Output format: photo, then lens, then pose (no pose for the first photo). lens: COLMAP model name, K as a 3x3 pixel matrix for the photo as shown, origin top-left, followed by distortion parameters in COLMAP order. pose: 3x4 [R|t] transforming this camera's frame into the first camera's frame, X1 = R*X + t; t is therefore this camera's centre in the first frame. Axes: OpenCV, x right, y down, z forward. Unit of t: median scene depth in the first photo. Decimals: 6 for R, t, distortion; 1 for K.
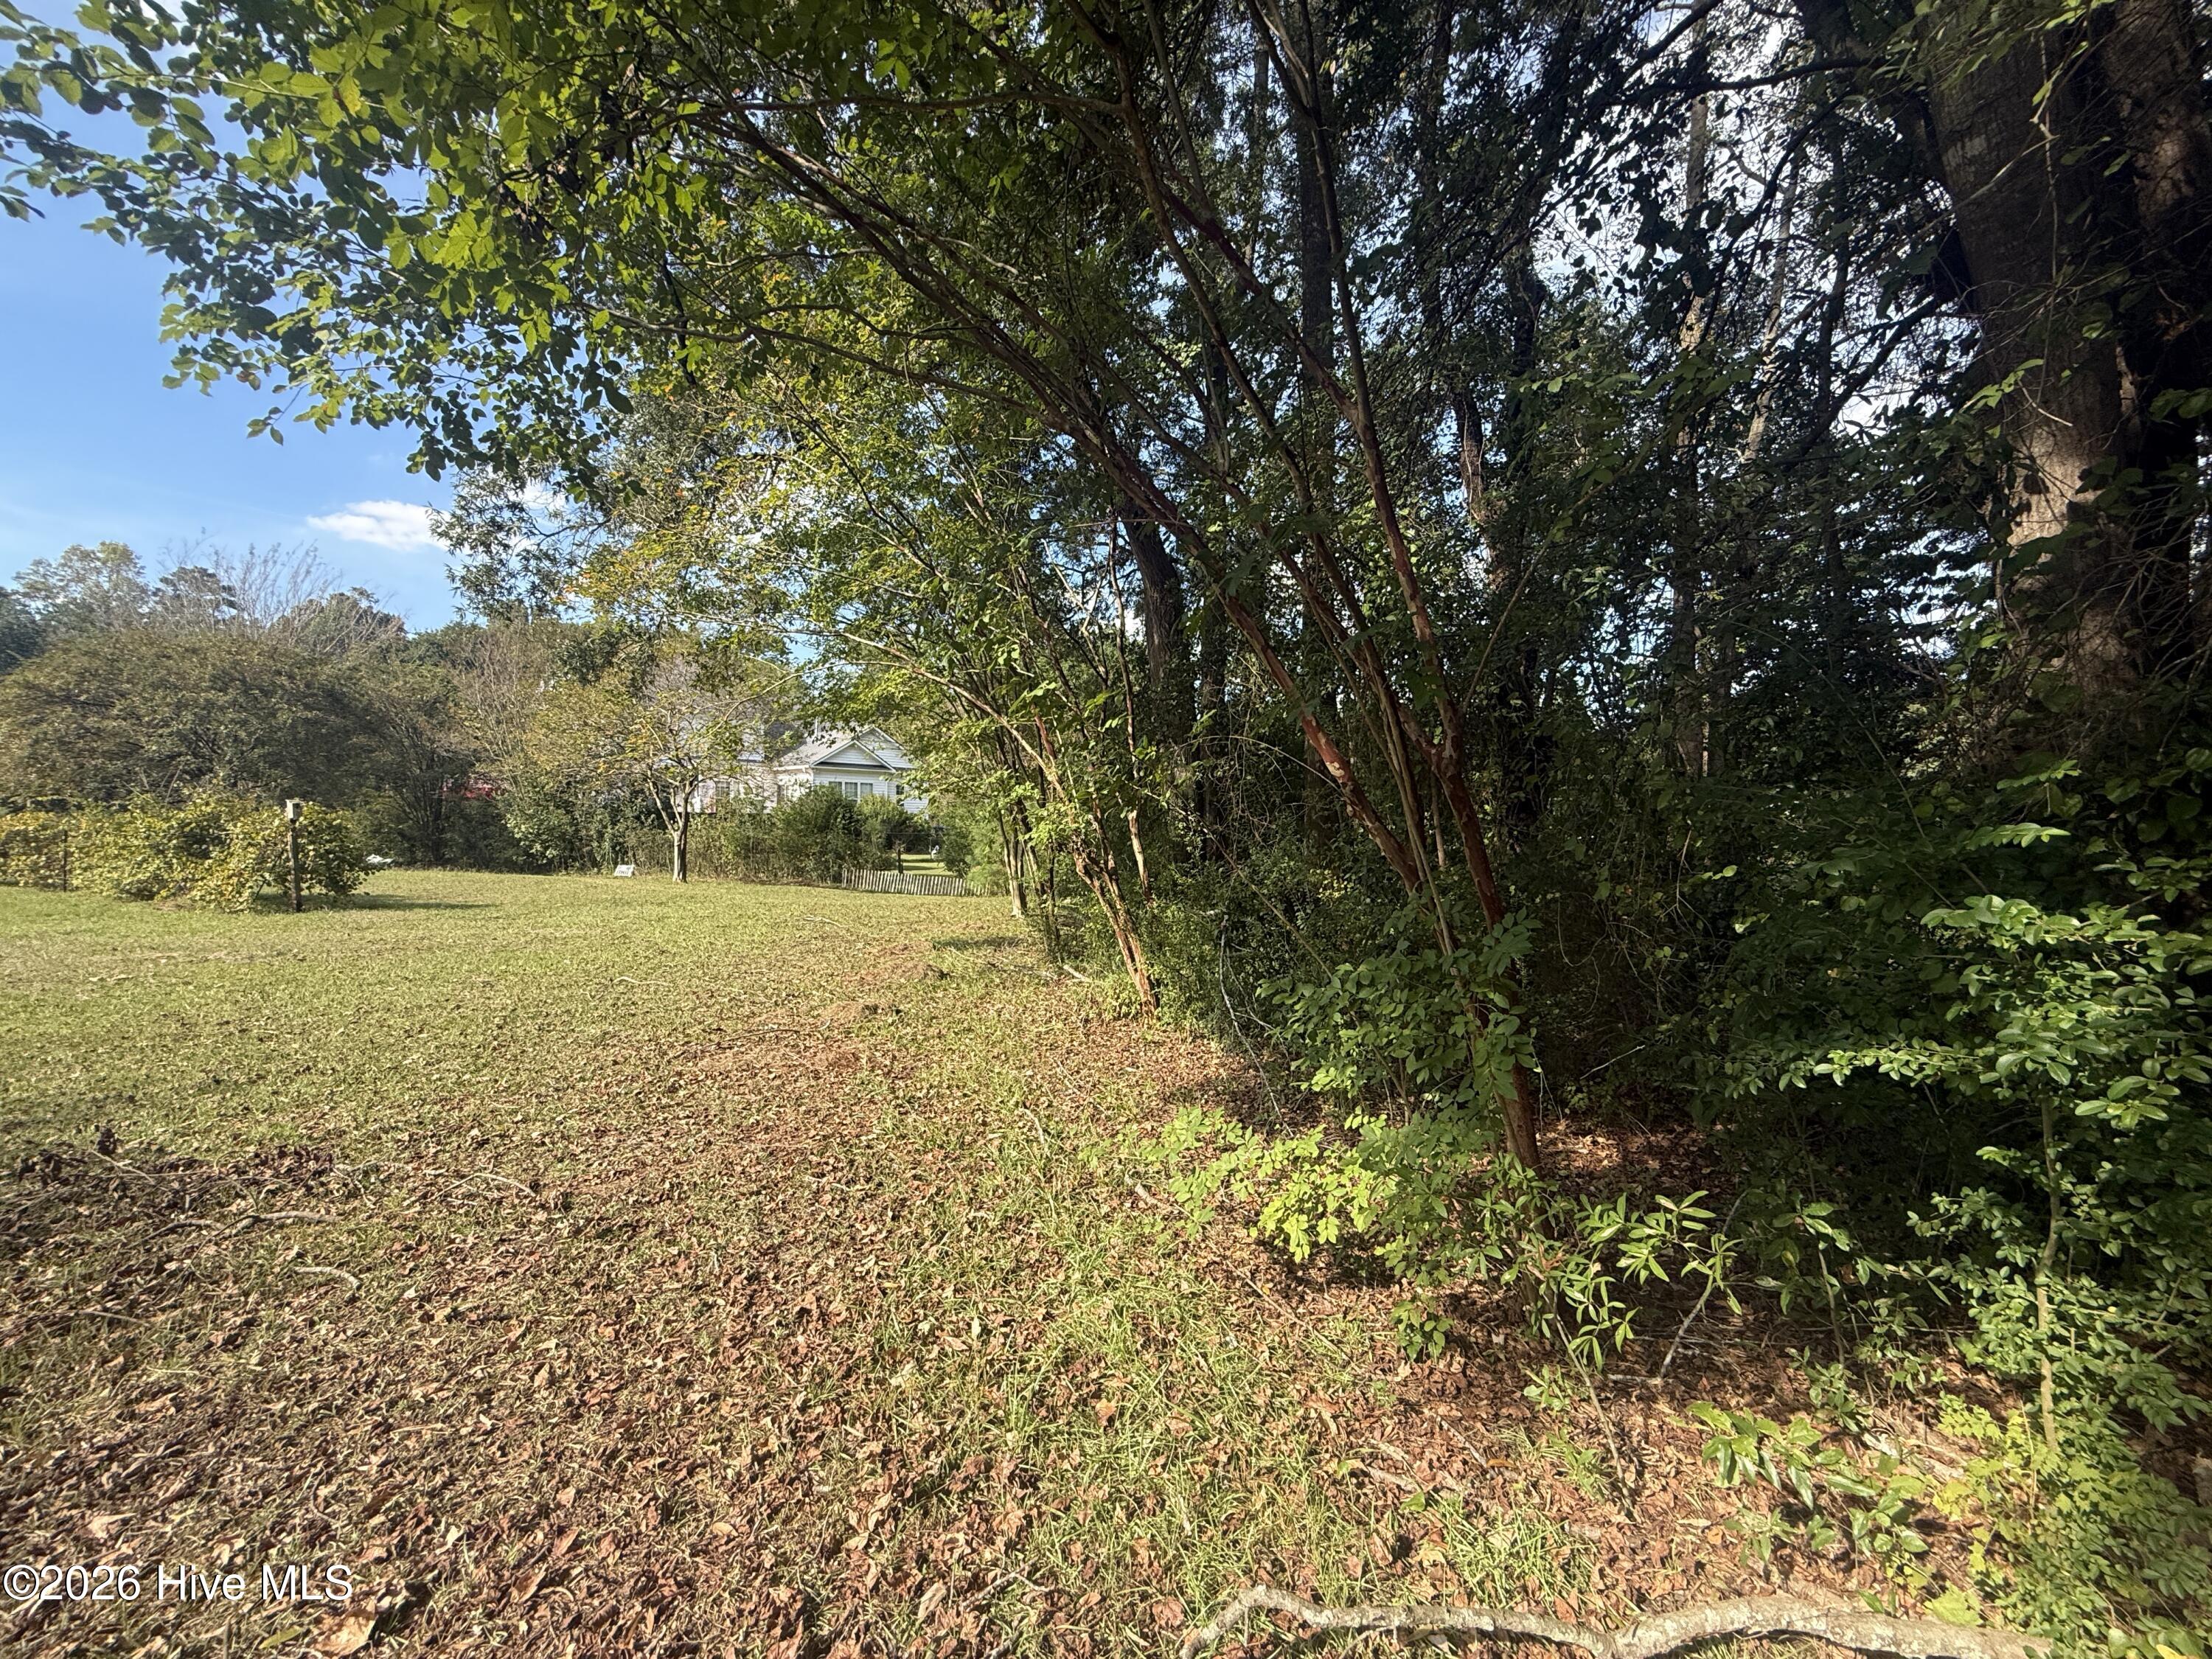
lens RADIAL K [[876.6, 0, 1101.1], [0, 876.6, 834.6], [0, 0, 1]] dist [0.000790, 0.000040]
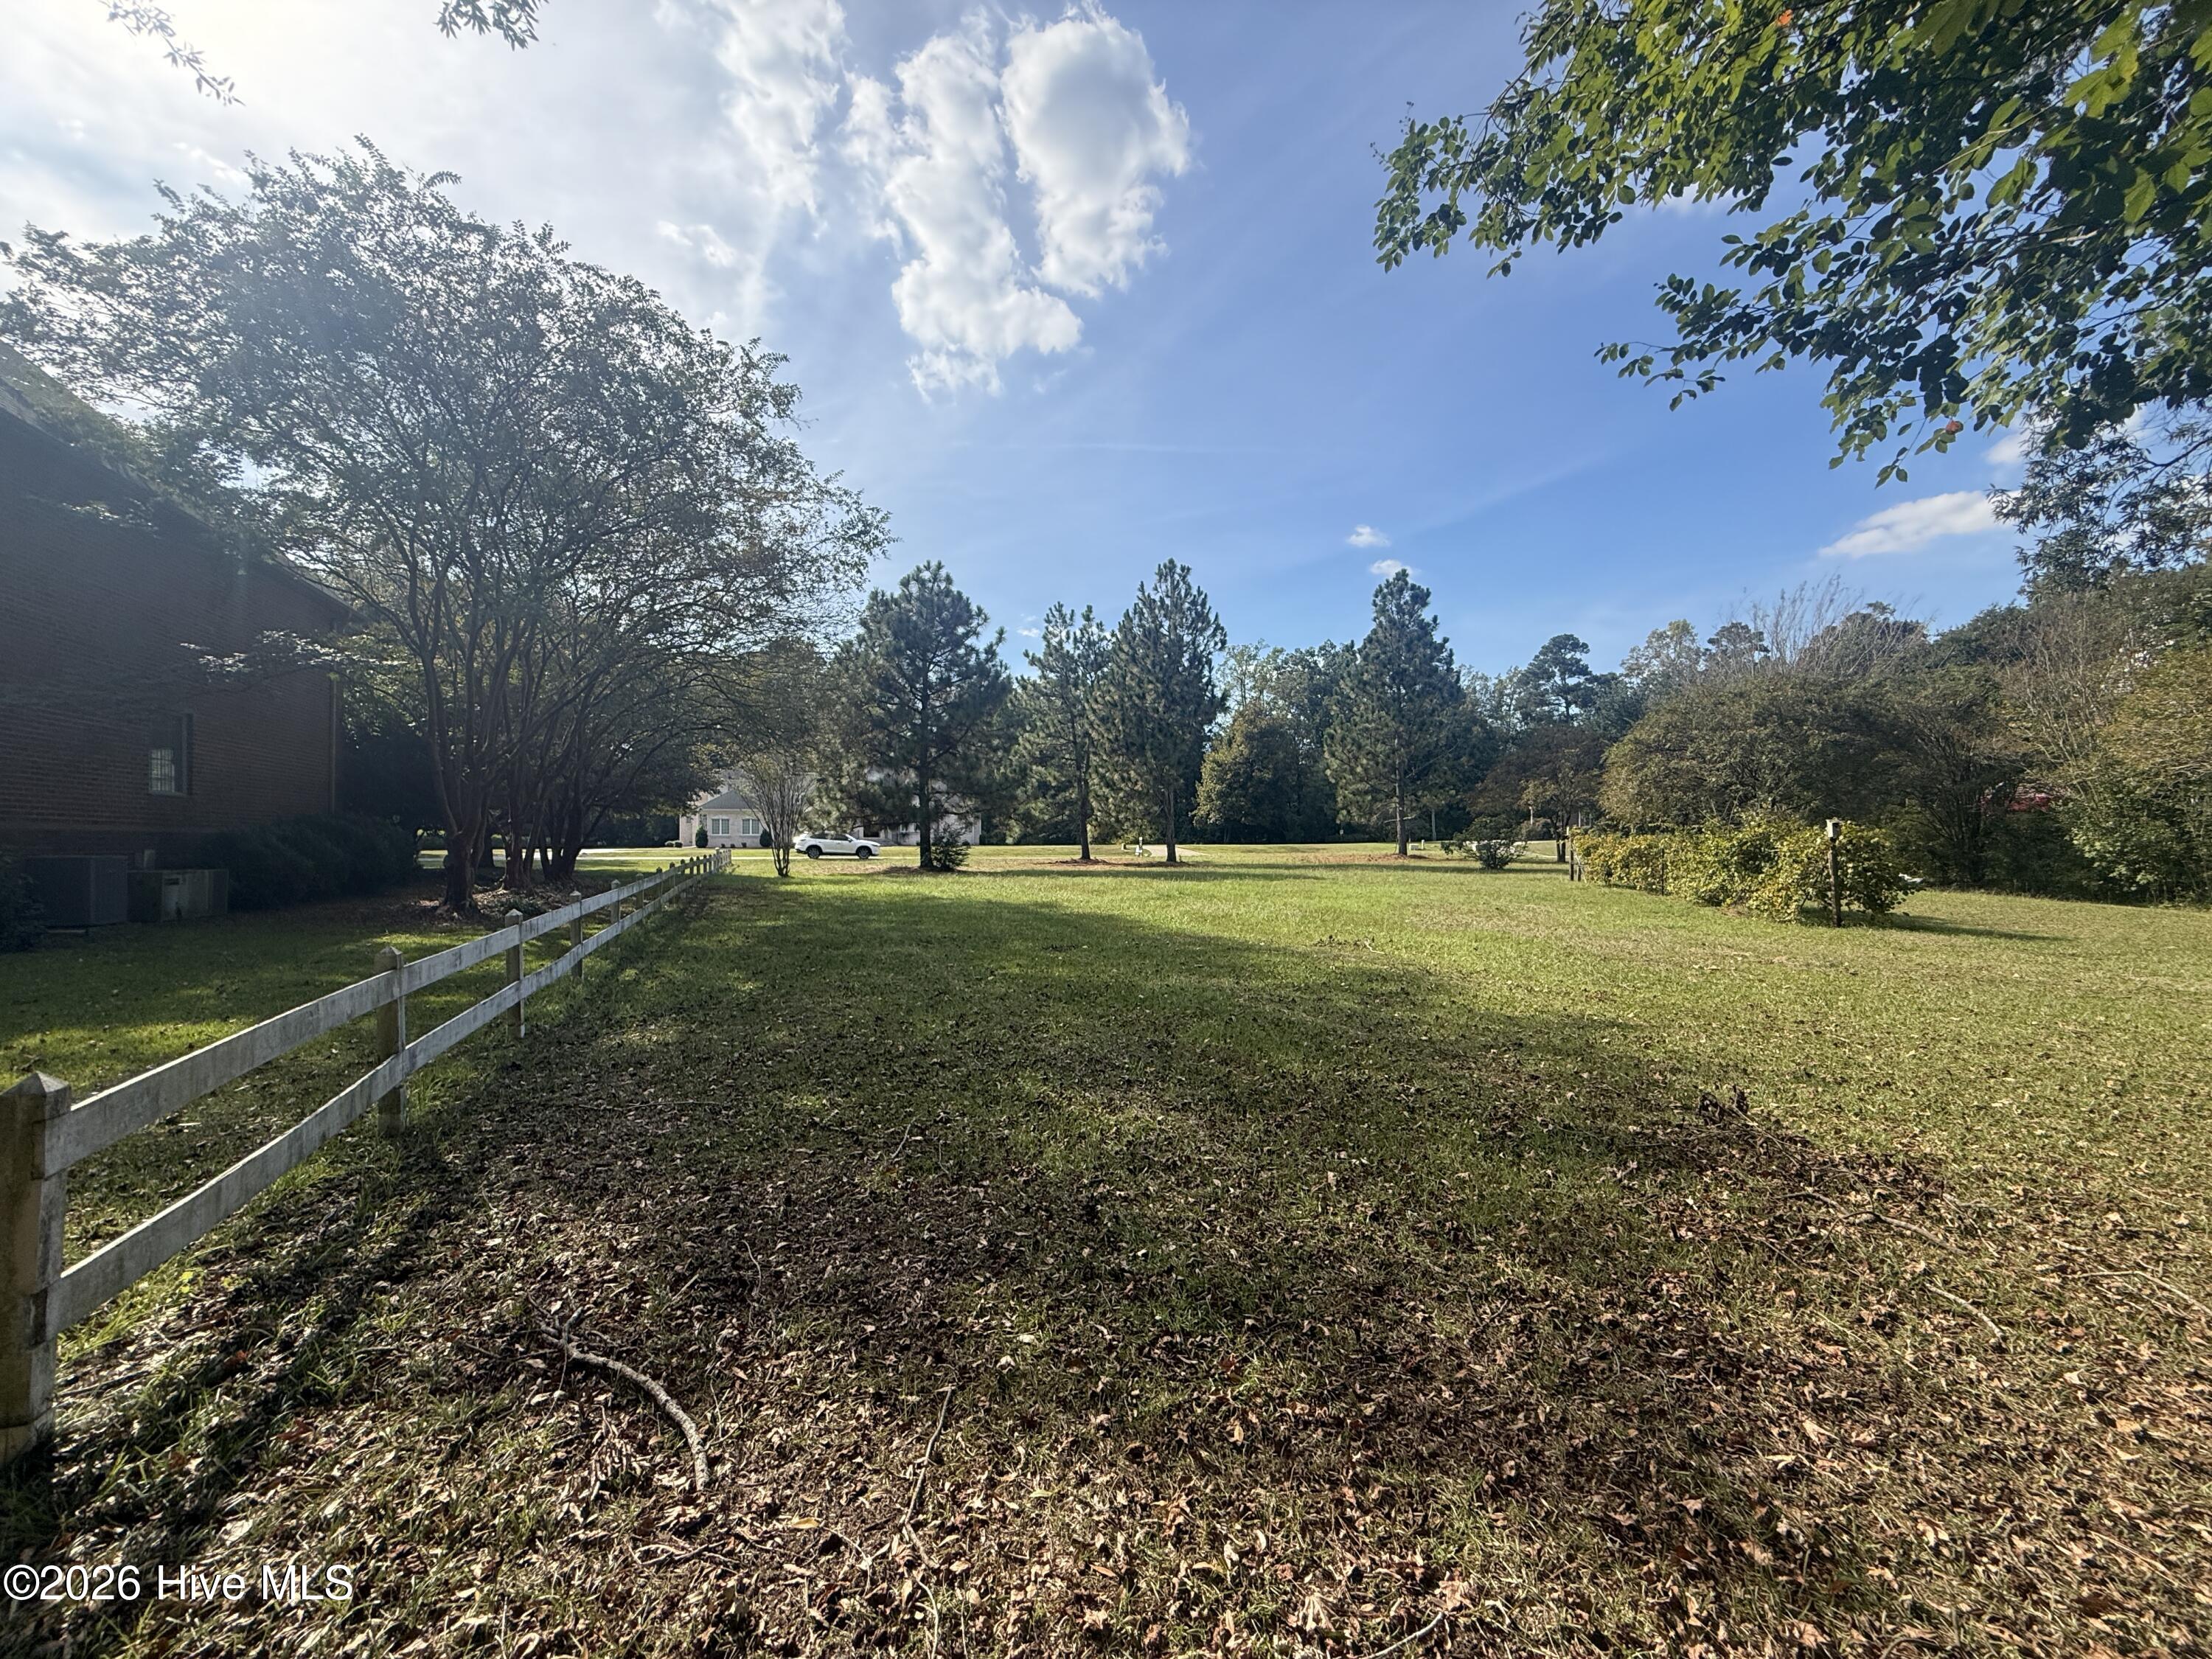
lens RADIAL K [[877.1, 0, 1102.8], [0, 877.1, 835.7], [0, 0, 1]] dist [-0.001875, 0.000314]
pose [[0.150458, -0.014166, -0.988515, -0.041339], [-0.004114, 0.999880, -0.014955, -0.002732], [0.988608, 0.006317, 0.150381, -0.069811]]
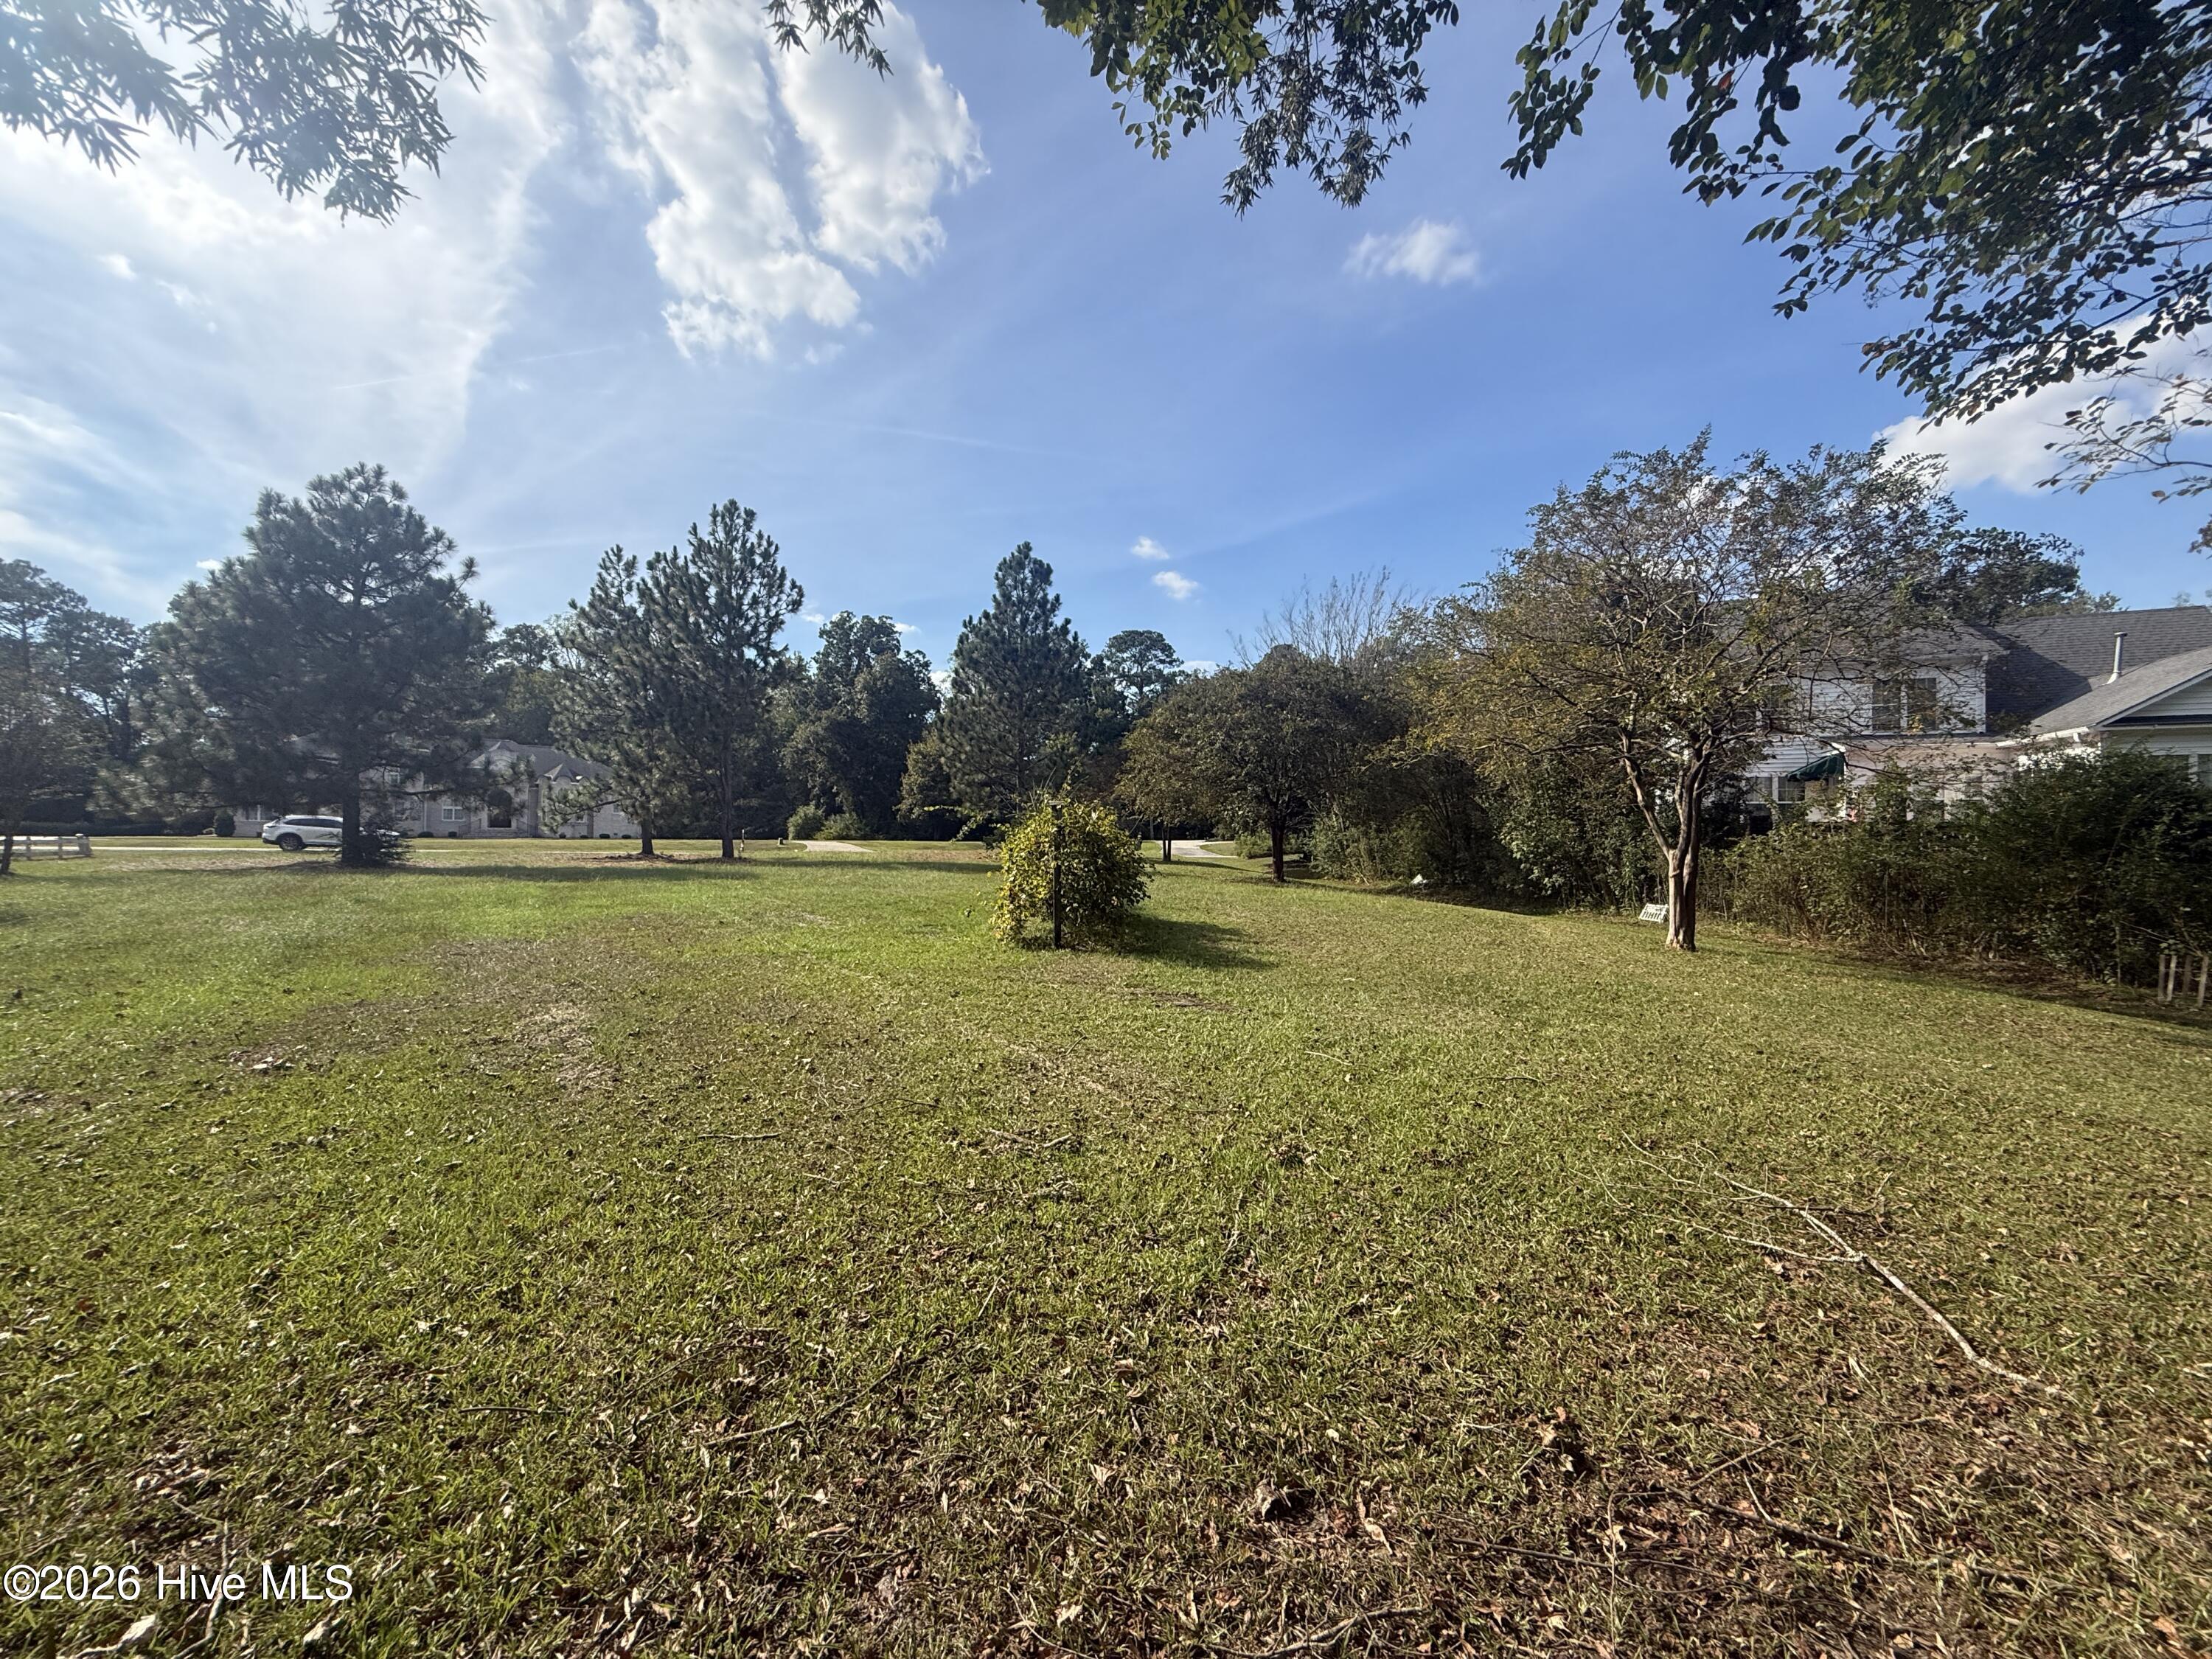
lens RADIAL K [[877.6, 0, 1104.5], [0, 877.6, 829.8], [0, 0, 1]] dist [-0.001380, 0.000217]
pose [[0.379800, -0.015014, -0.924947, -0.499180], [-0.013155, 0.999680, -0.021629, -0.001051], [0.924975, 0.020382, 0.379480, 1.762131]]
